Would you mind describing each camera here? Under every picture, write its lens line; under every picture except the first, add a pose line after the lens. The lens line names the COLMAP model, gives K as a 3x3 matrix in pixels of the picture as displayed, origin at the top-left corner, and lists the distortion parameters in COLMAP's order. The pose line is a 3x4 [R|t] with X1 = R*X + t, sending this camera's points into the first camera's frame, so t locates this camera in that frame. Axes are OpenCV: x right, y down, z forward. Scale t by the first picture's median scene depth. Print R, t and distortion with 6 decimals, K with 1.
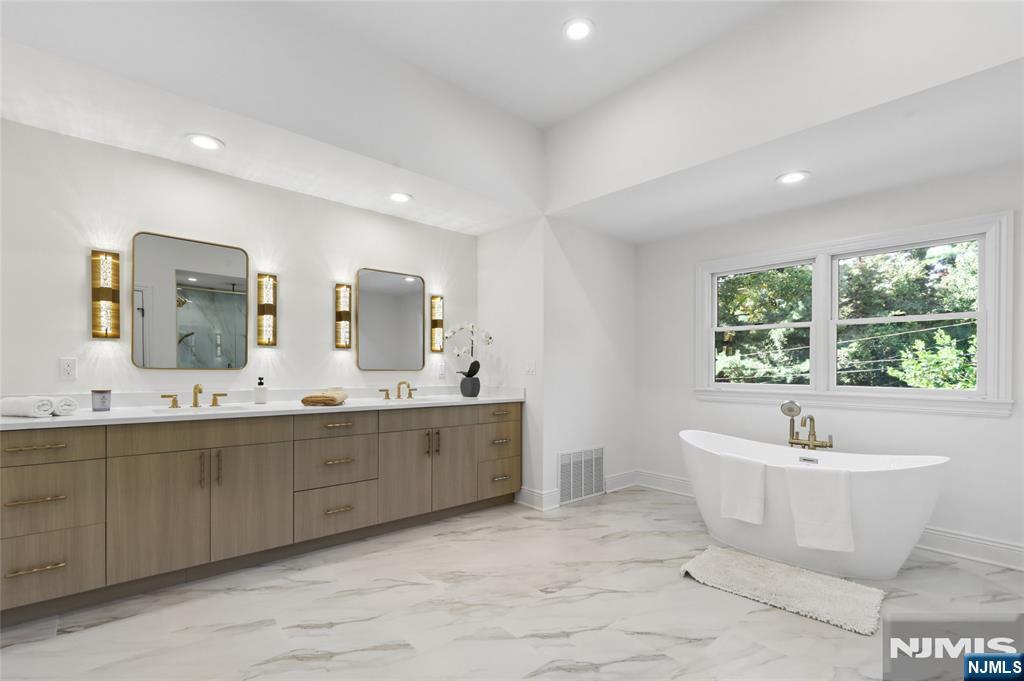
lens RADIAL K [[478.0, 0, 478.4], [0, 478.0, 369.3], [0, 0, 1]] dist [0.005097, 0.000146]
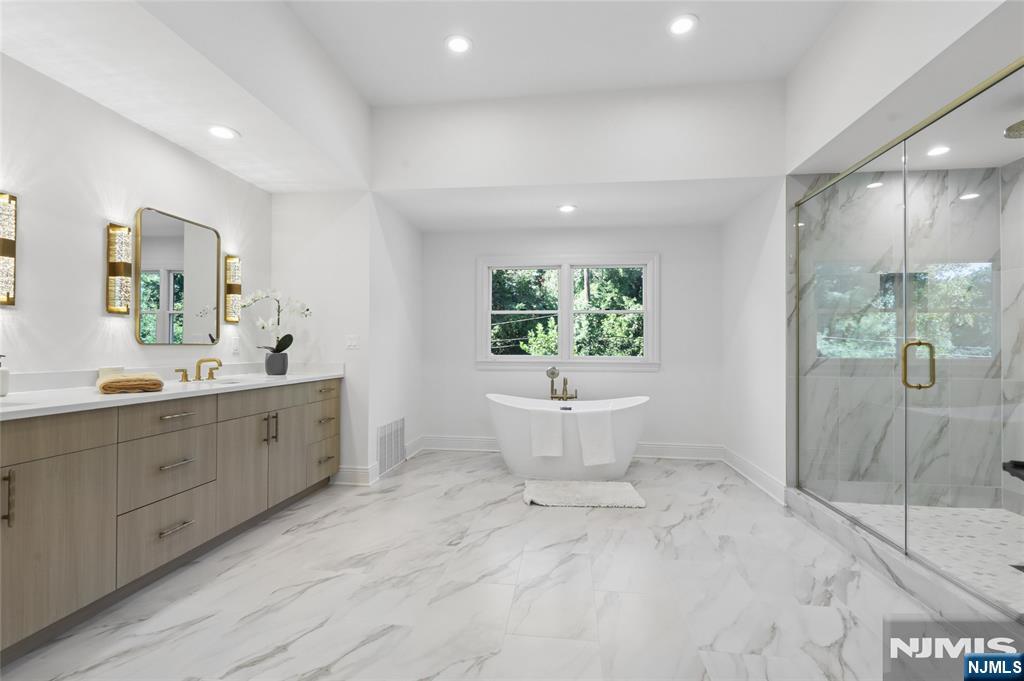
lens RADIAL K [[478.0, 0, 509.6], [0, 478.0, 342.9], [0, 0, 1]] dist [0.005097, 0.000146]
pose [[0.732514, 0.003814, 0.680741, -0.369908], [0.001144, 0.999976, -0.006833, 0.005679], [-0.680751, 0.005784, 0.732492, 0.073633]]
